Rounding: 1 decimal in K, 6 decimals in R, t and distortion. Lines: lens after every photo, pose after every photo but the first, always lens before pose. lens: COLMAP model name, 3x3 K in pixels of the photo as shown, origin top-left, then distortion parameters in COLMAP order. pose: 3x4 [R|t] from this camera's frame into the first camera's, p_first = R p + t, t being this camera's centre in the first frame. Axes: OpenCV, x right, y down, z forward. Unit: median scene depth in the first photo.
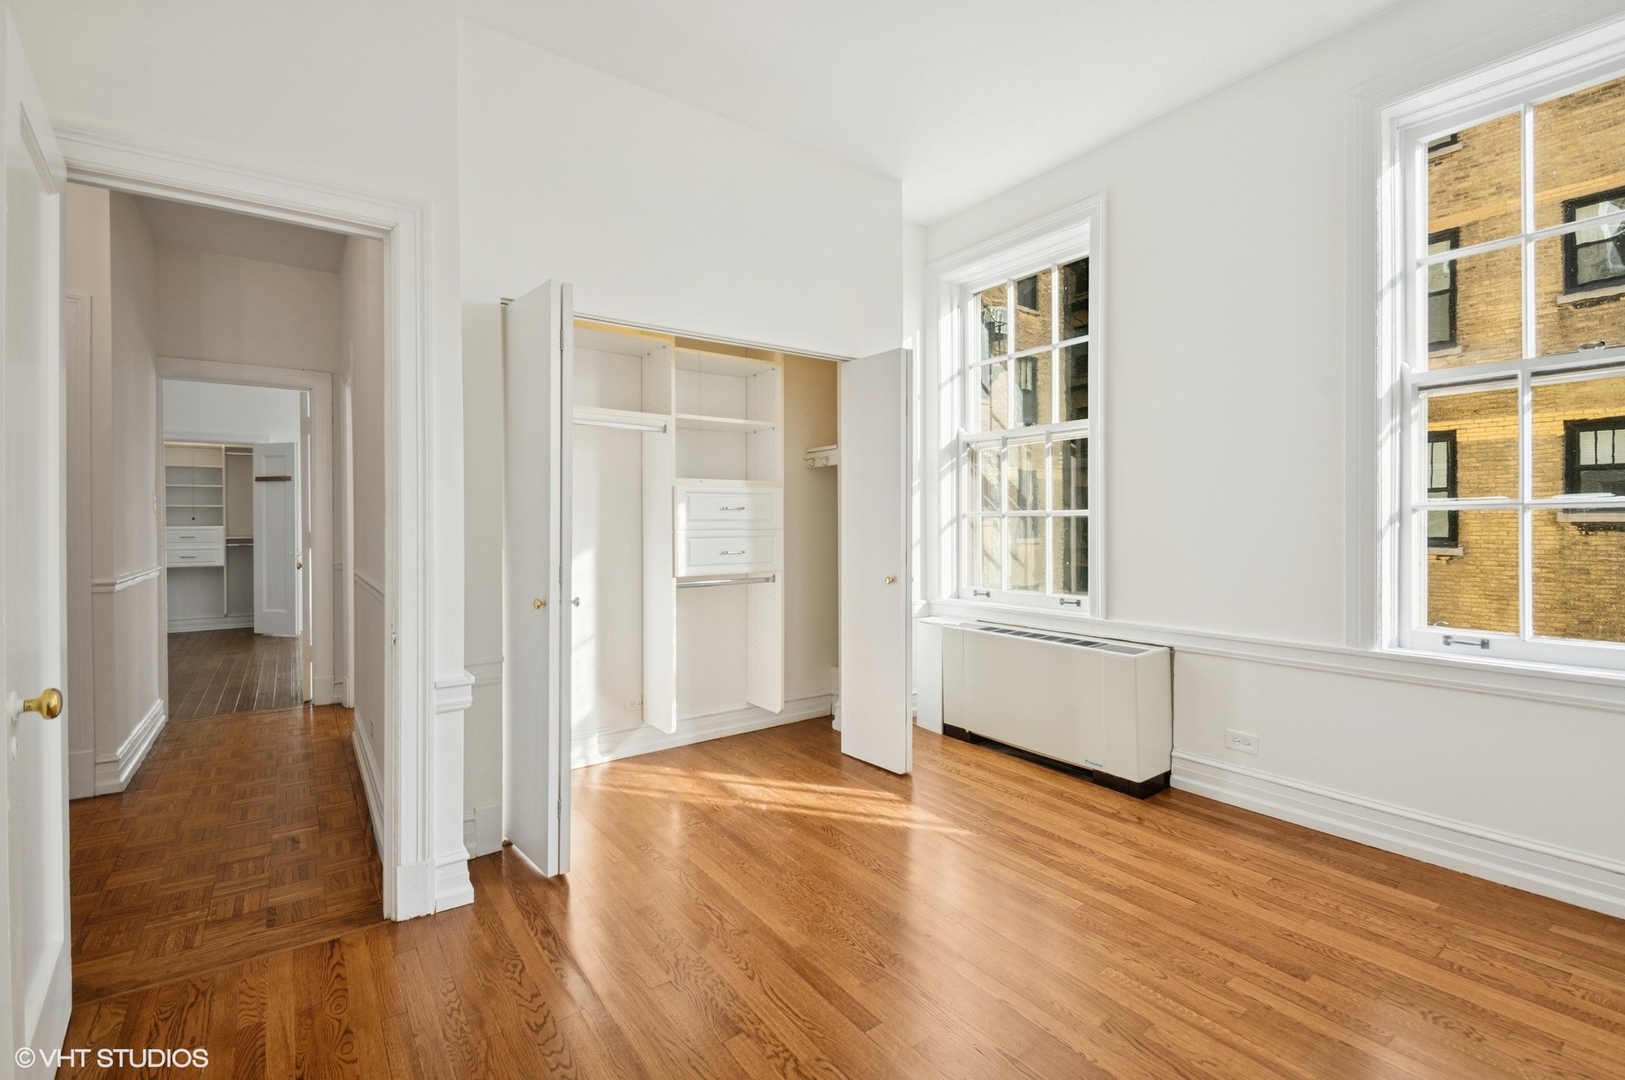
lens RADIAL K [[735.6, 0, 854.7], [0, 735.6, 528.2], [0, 0, 1]] dist [0.002026, -0.003475]
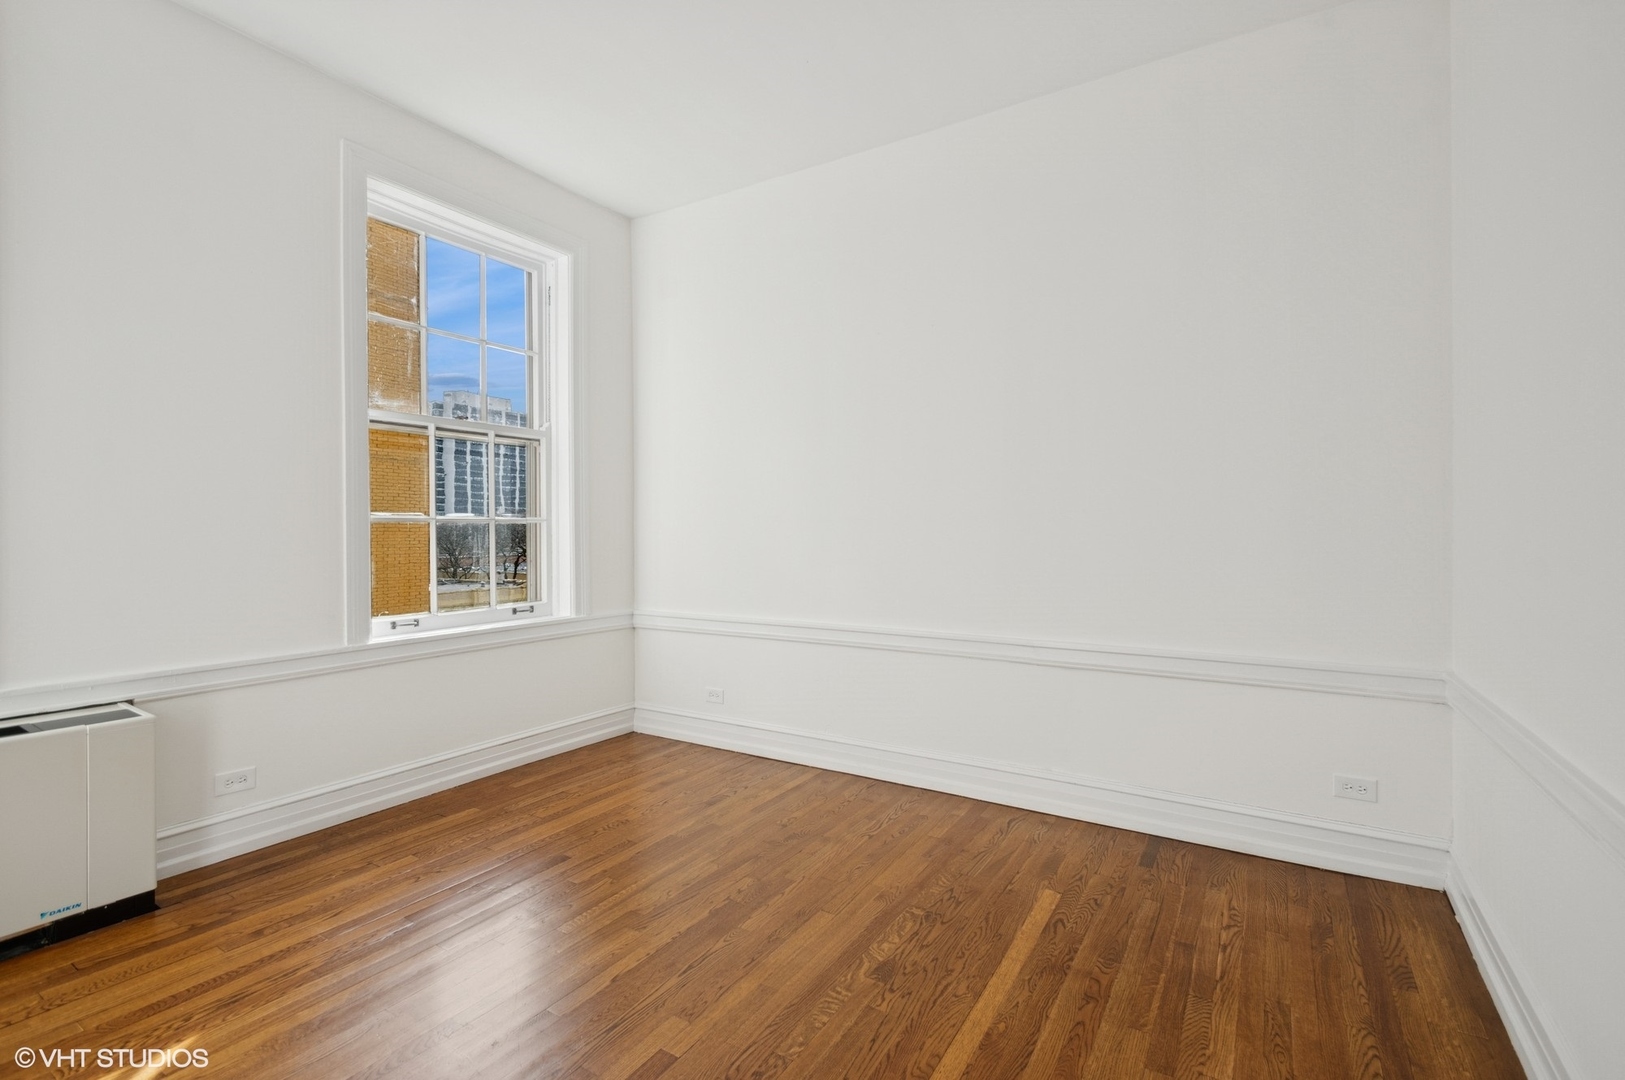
lens RADIAL K [[735.6, 0, 811.7], [0, 735.6, 535.2], [0, 0, 1]] dist [0.002026, -0.003475]
pose [[-0.362080, 0.004700, 0.932135, -0.626827], [0.012492, 0.999922, -0.000189, 0.007503], [-0.932063, 0.011576, -0.362110, 0.784589]]
